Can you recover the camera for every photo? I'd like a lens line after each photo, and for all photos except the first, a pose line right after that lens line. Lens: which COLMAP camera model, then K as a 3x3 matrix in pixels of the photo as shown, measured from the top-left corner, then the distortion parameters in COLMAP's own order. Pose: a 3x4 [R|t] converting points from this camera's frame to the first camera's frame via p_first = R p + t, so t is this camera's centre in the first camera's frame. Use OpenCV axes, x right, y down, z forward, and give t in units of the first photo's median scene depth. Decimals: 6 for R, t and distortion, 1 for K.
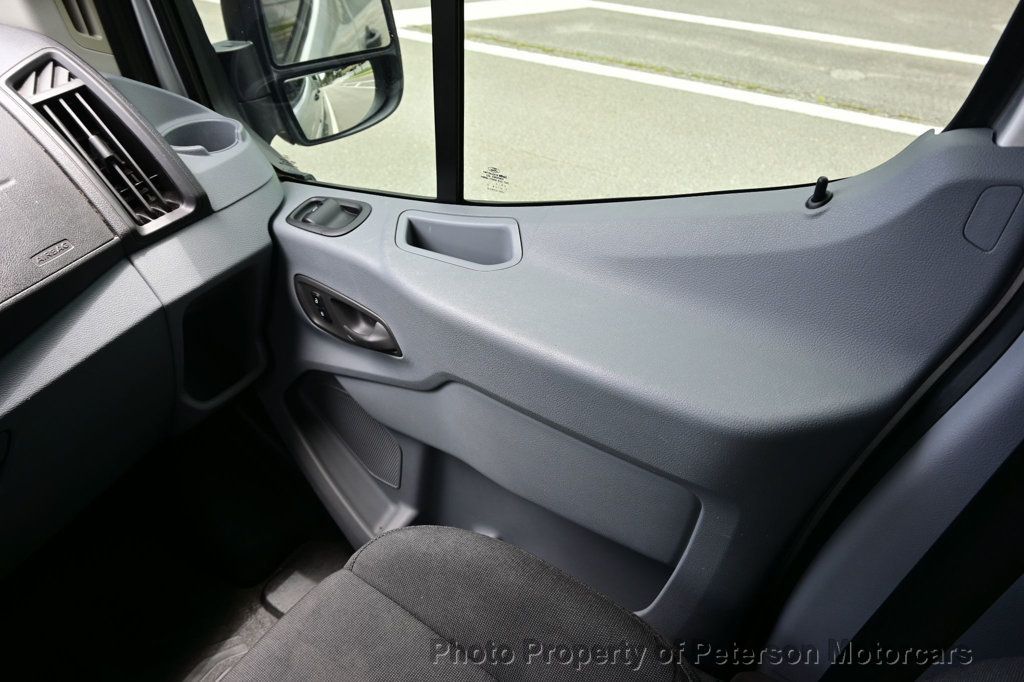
lens RADIAL K [[710.9, 0, 508.6], [0, 710.9, 343.6], [0, 0, 1]] dist [0.012993, -0.021009]
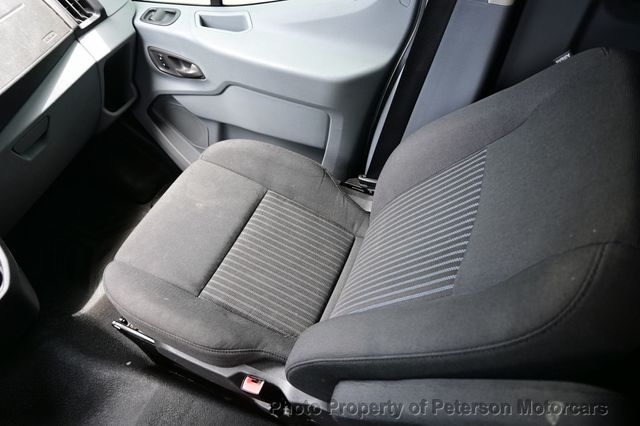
lens RADIAL K [[444.3, 0, 324.3], [0, 444.3, 211.6], [0, 0, 1]] dist [0.012993, -0.021009]
pose [[0.981400, -0.124578, 0.146065, -0.035192], [0.090865, 0.971662, 0.218213, 0.157342], [-0.169110, -0.200882, 0.964908, -0.549468]]
